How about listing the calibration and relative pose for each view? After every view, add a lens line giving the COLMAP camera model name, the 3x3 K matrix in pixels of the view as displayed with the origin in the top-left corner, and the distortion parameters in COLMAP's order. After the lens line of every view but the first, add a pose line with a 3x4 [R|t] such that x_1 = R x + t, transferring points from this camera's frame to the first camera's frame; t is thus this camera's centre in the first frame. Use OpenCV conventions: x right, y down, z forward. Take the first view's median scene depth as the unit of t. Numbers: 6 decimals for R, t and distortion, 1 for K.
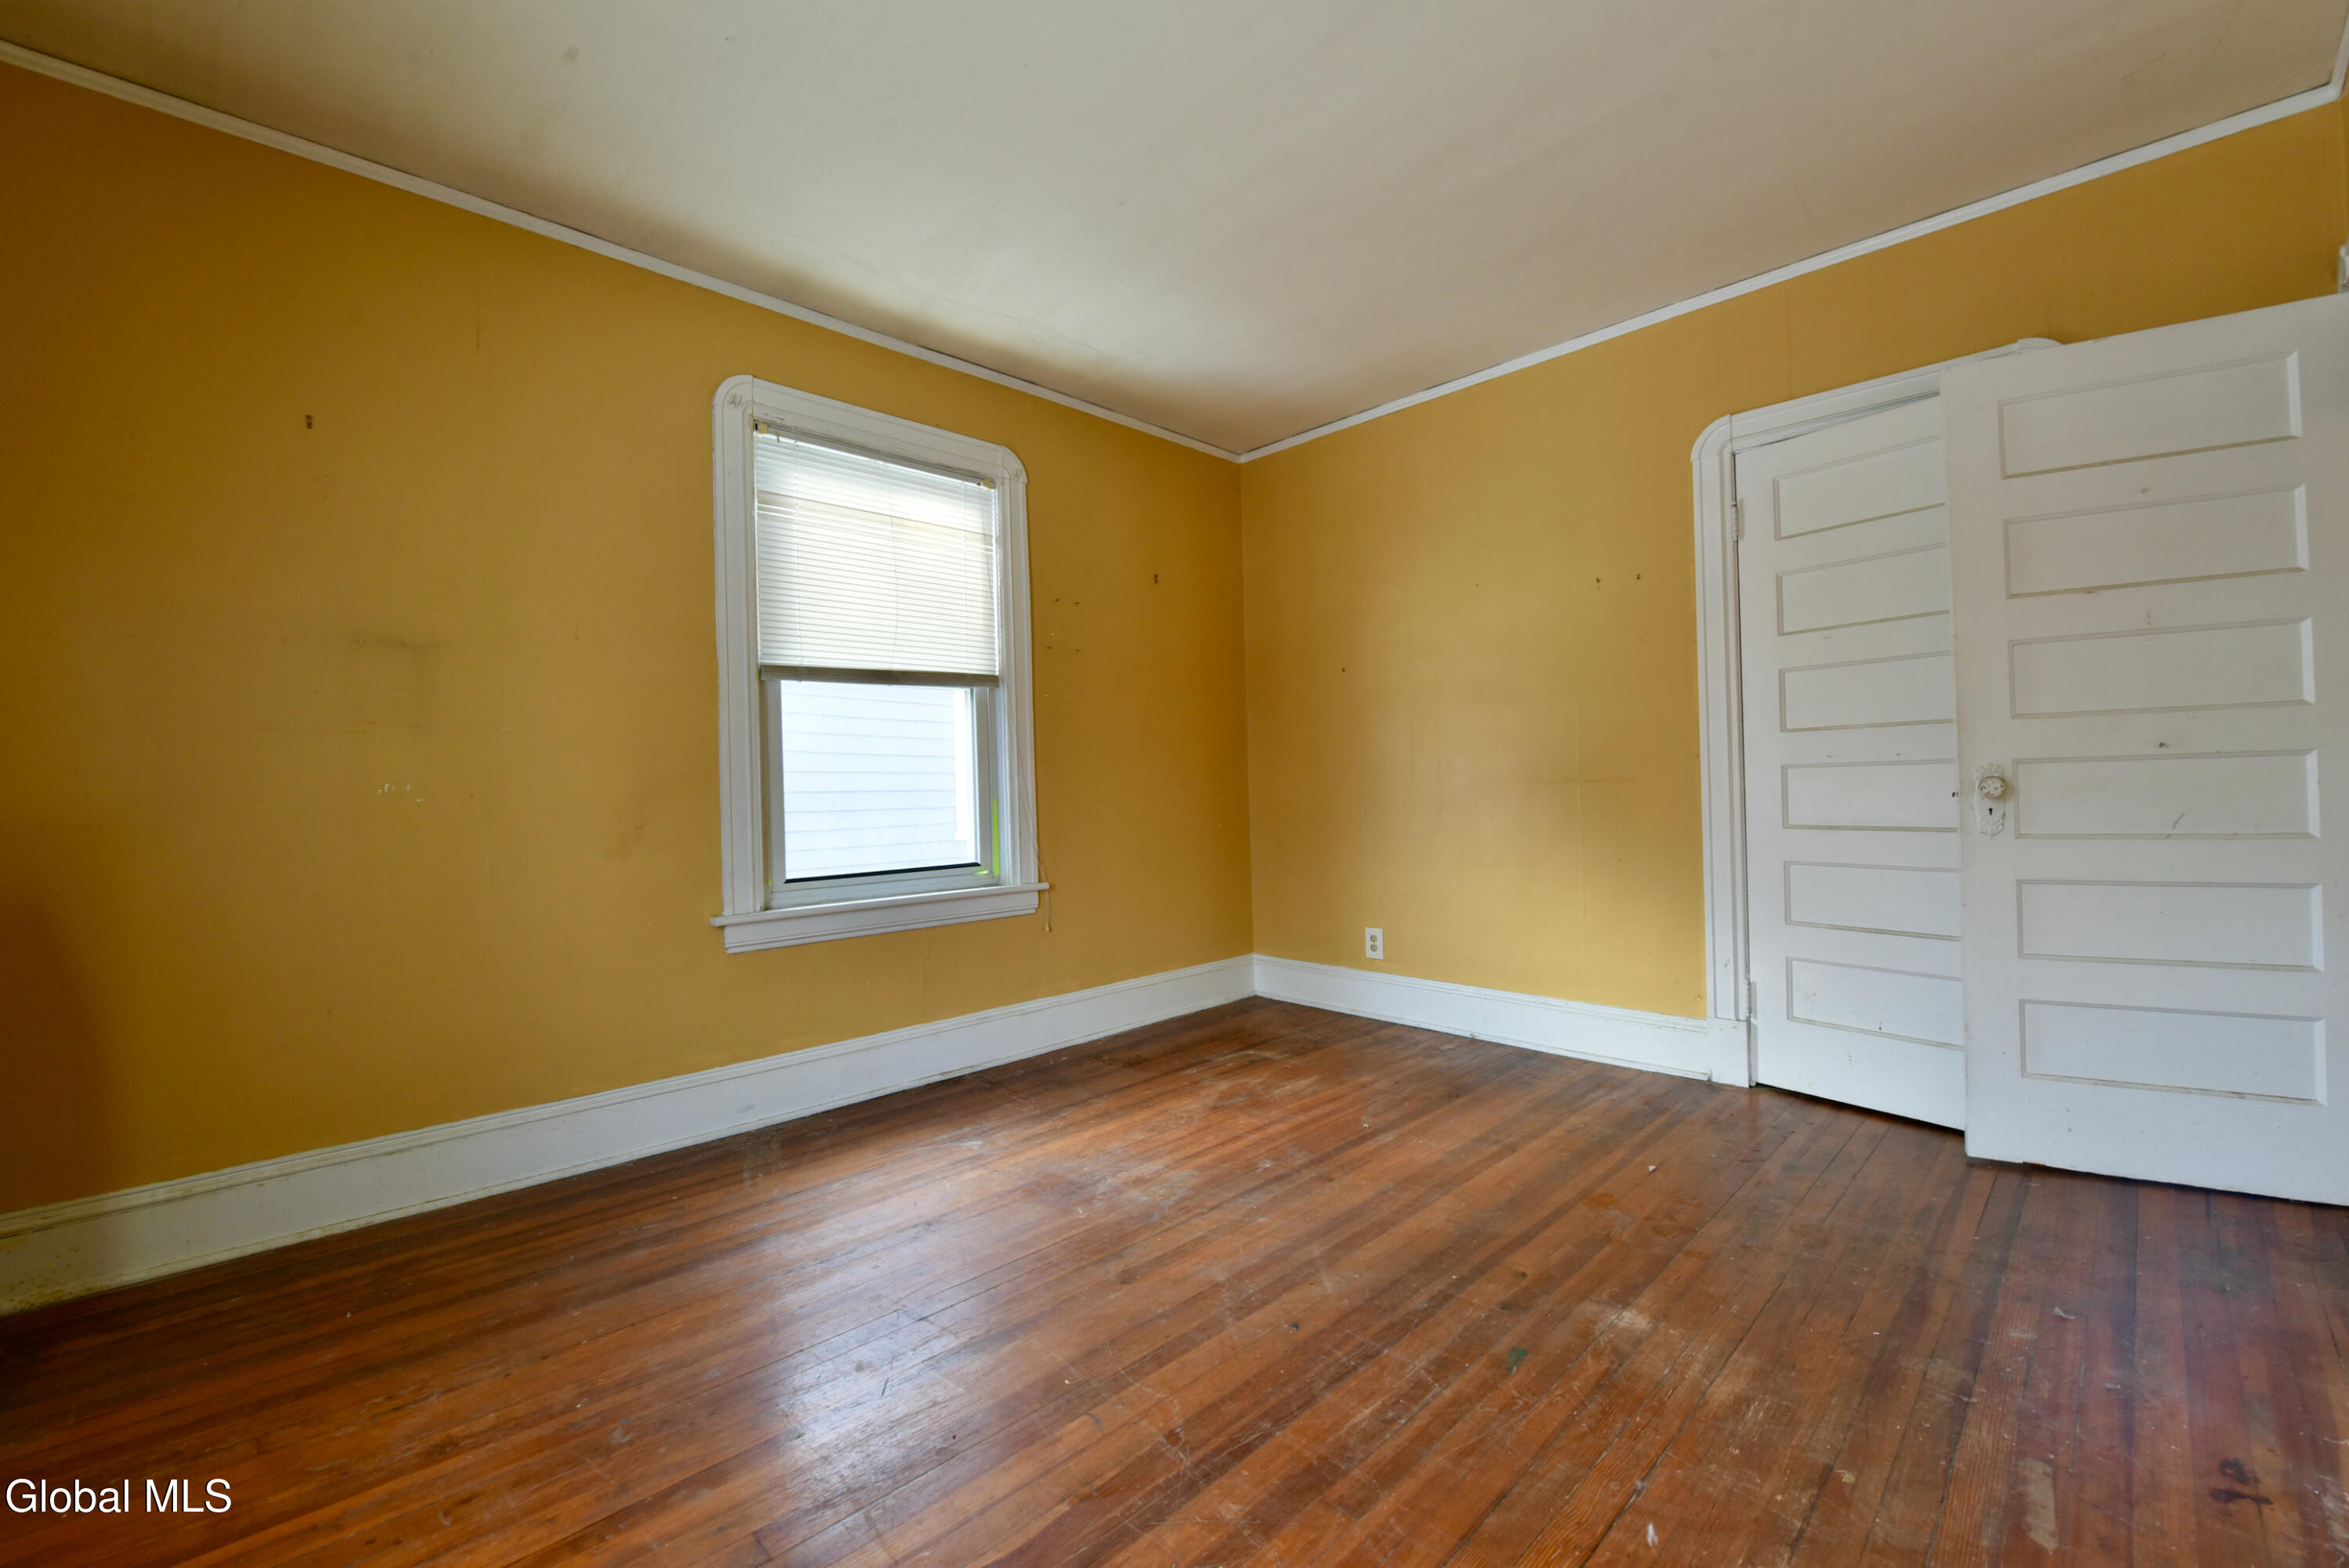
lens RADIAL K [[947.7, 0, 1179.9], [0, 947.7, 783.2], [0, 0, 1]] dist [-0.017462, -0.002184]
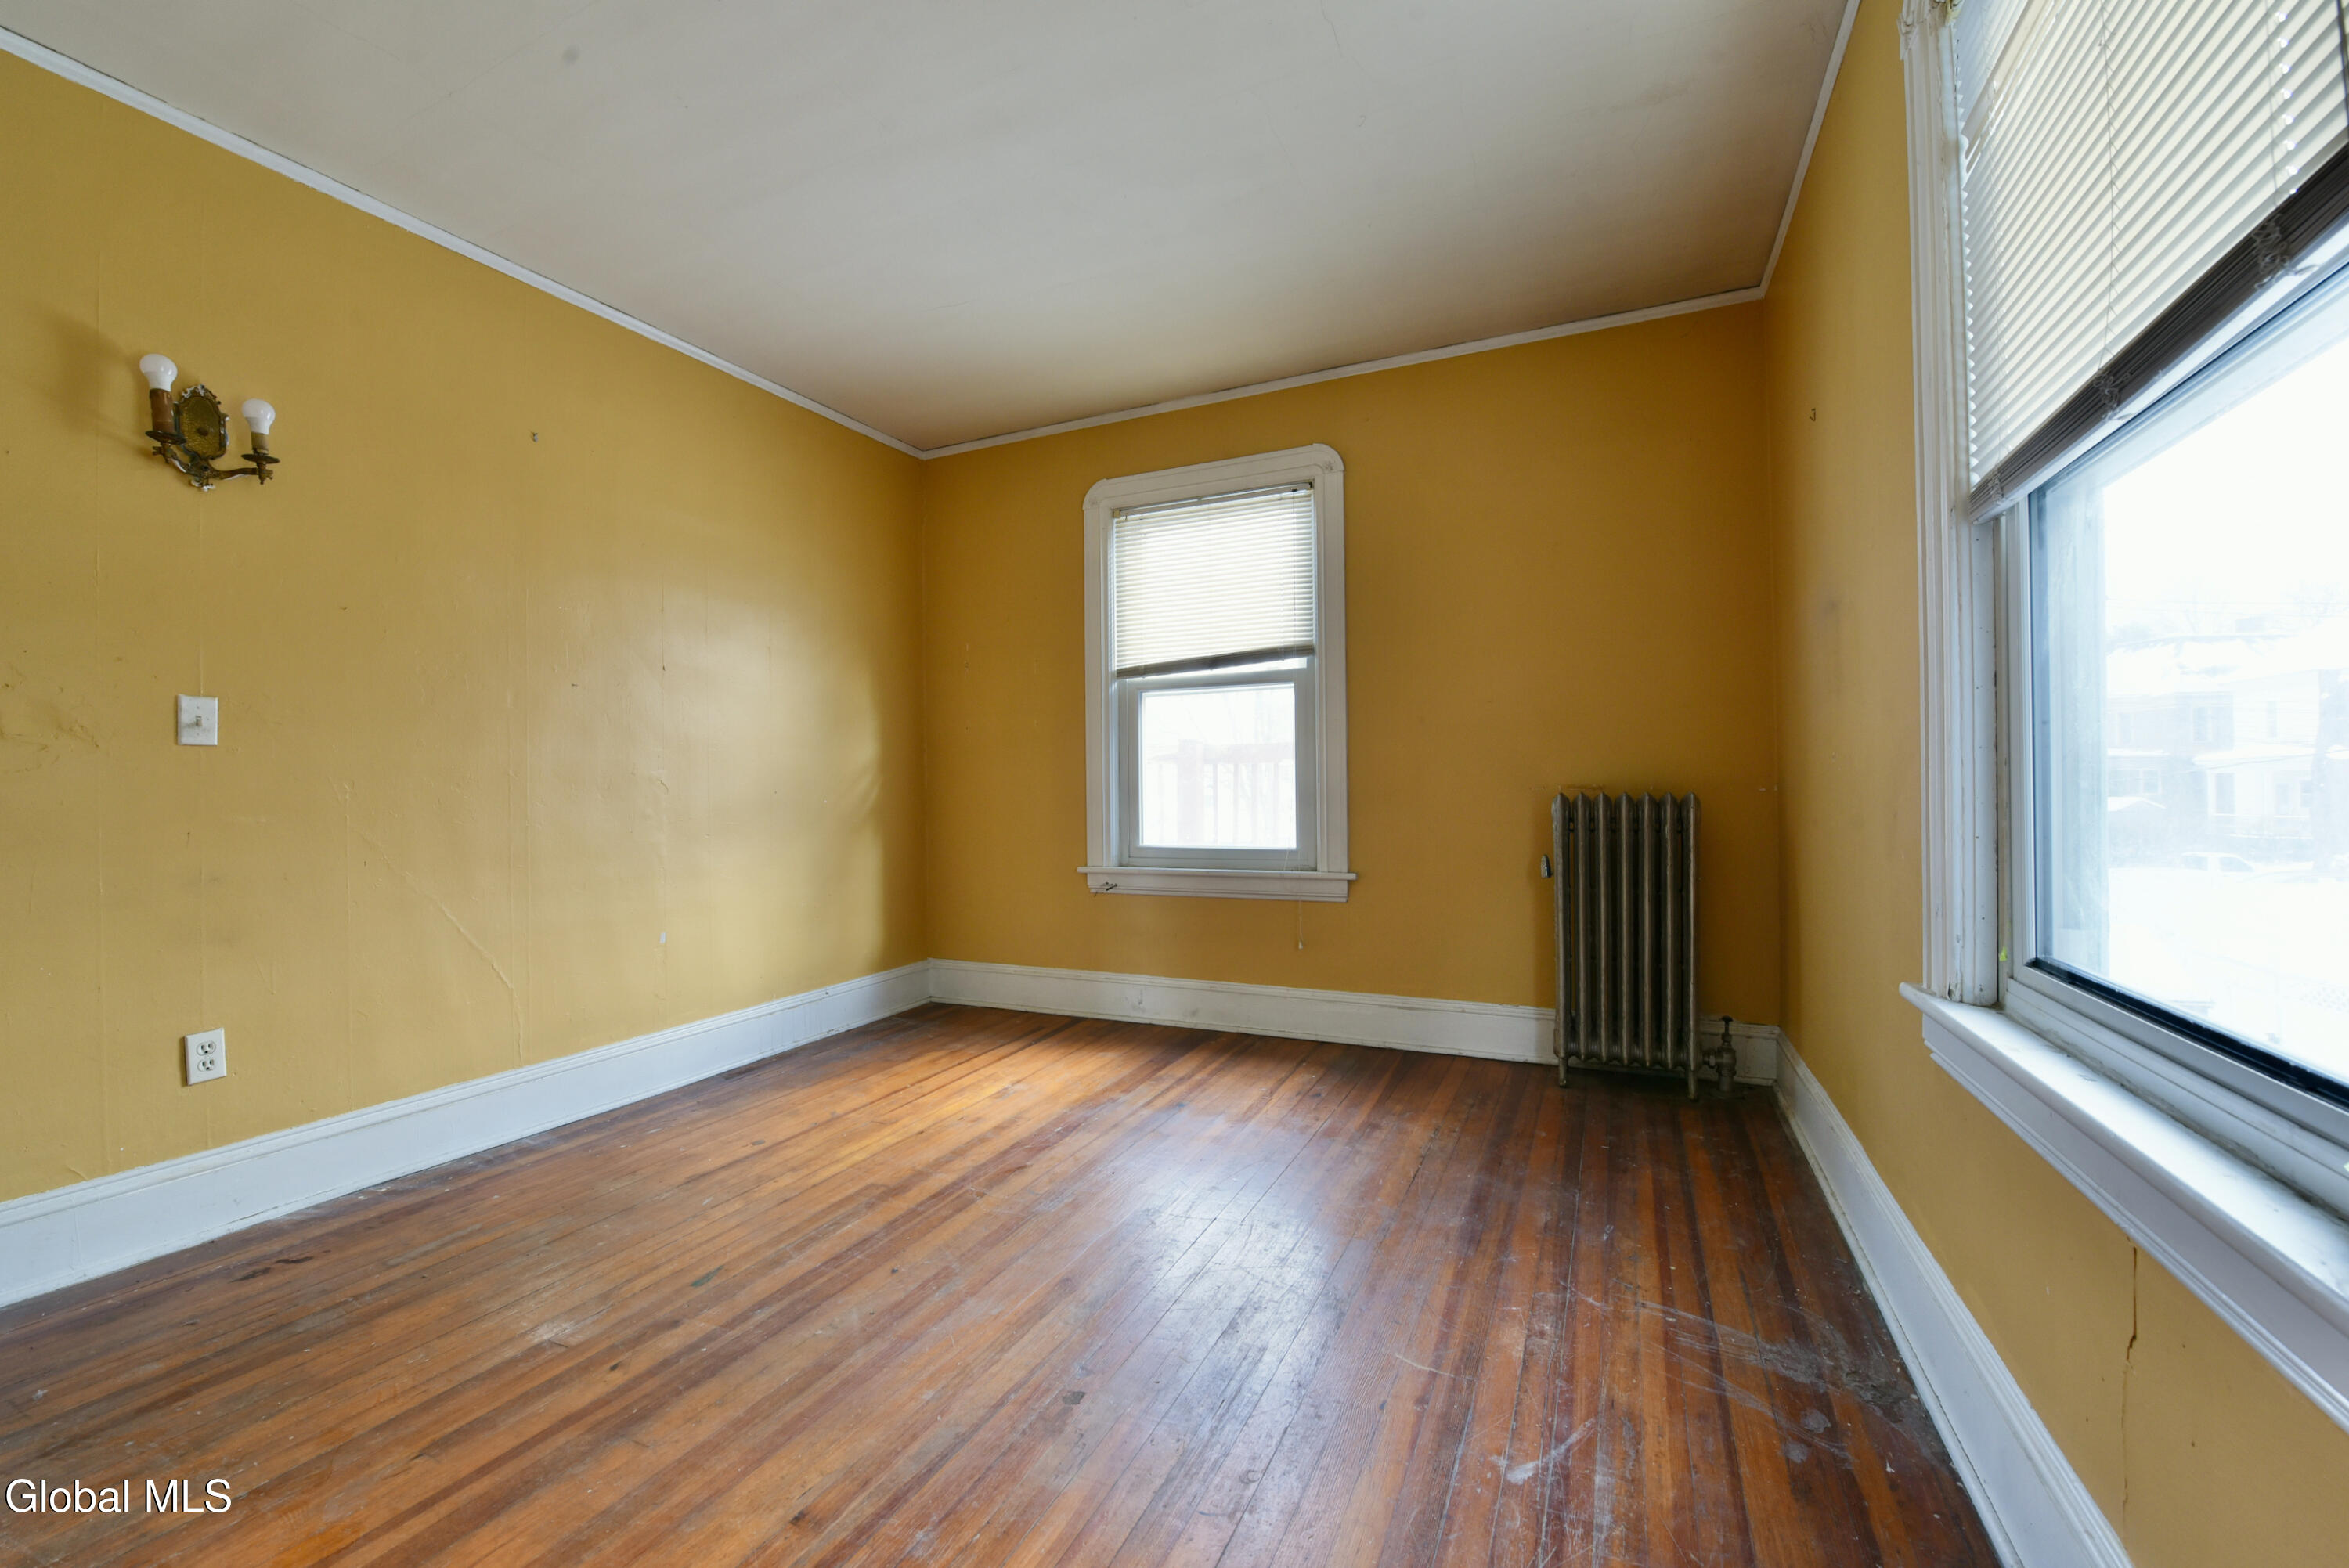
lens RADIAL K [[947.7, 0, 1179.9], [0, 947.7, 783.2], [0, 0, 1]] dist [-0.017462, -0.002184]
pose [[-0.935301, 0.036874, -0.351926, 0.172252], [0.037962, 0.999272, 0.003813, 0.003028], [0.351811, -0.009794, -0.936020, 2.104233]]
